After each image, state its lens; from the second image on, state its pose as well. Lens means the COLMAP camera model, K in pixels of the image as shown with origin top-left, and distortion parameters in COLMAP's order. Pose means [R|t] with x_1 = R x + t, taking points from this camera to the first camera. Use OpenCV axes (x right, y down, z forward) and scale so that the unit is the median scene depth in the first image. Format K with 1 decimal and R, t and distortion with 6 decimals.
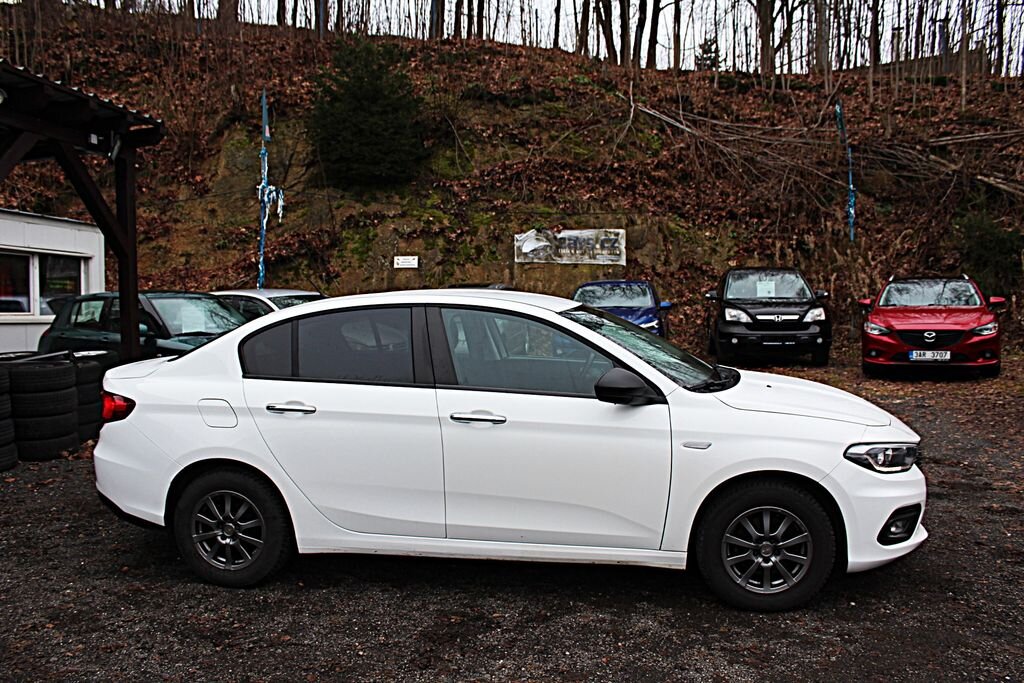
lens RADIAL K [[846.9, 0, 512.1], [0, 846.9, 345.9], [0, 0, 1]] dist [-0.167462, 0.145094]
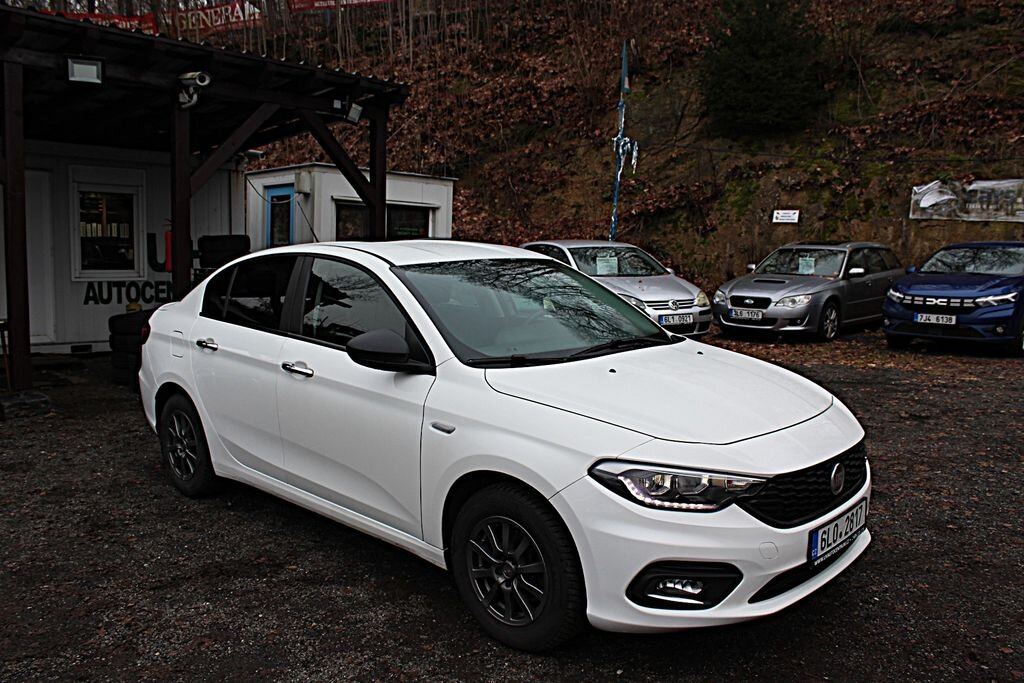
lens RADIAL K [[846.9, 0, 512.1], [0, 846.9, 345.9], [0, 0, 1]] dist [-0.167462, 0.145094]
pose [[0.820886, 0.087283, -0.564383, 0.150789], [-0.056470, 0.995814, 0.071870, -0.005681], [0.568293, -0.027127, 0.822379, 0.069087]]
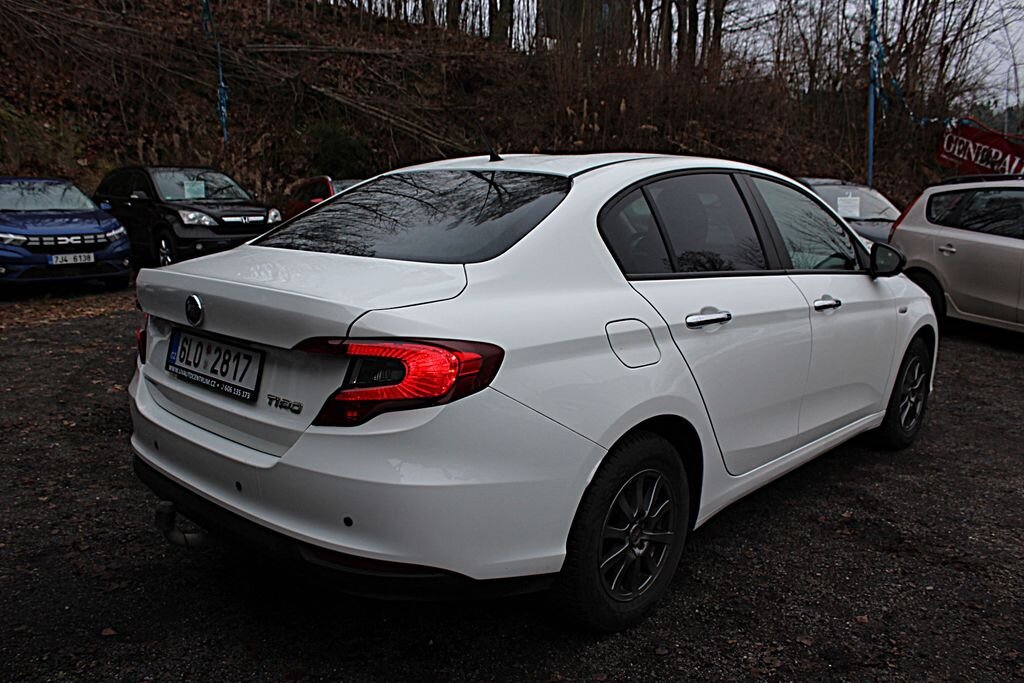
lens RADIAL K [[846.9, 0, 512.1], [0, 846.9, 345.9], [0, 0, 1]] dist [-0.167462, 0.145094]
pose [[0.561489, -0.127797, 0.817556, -0.194927], [0.042372, 0.991146, 0.125831, 0.001165], [-0.826399, -0.036011, 0.561933, 0.163502]]
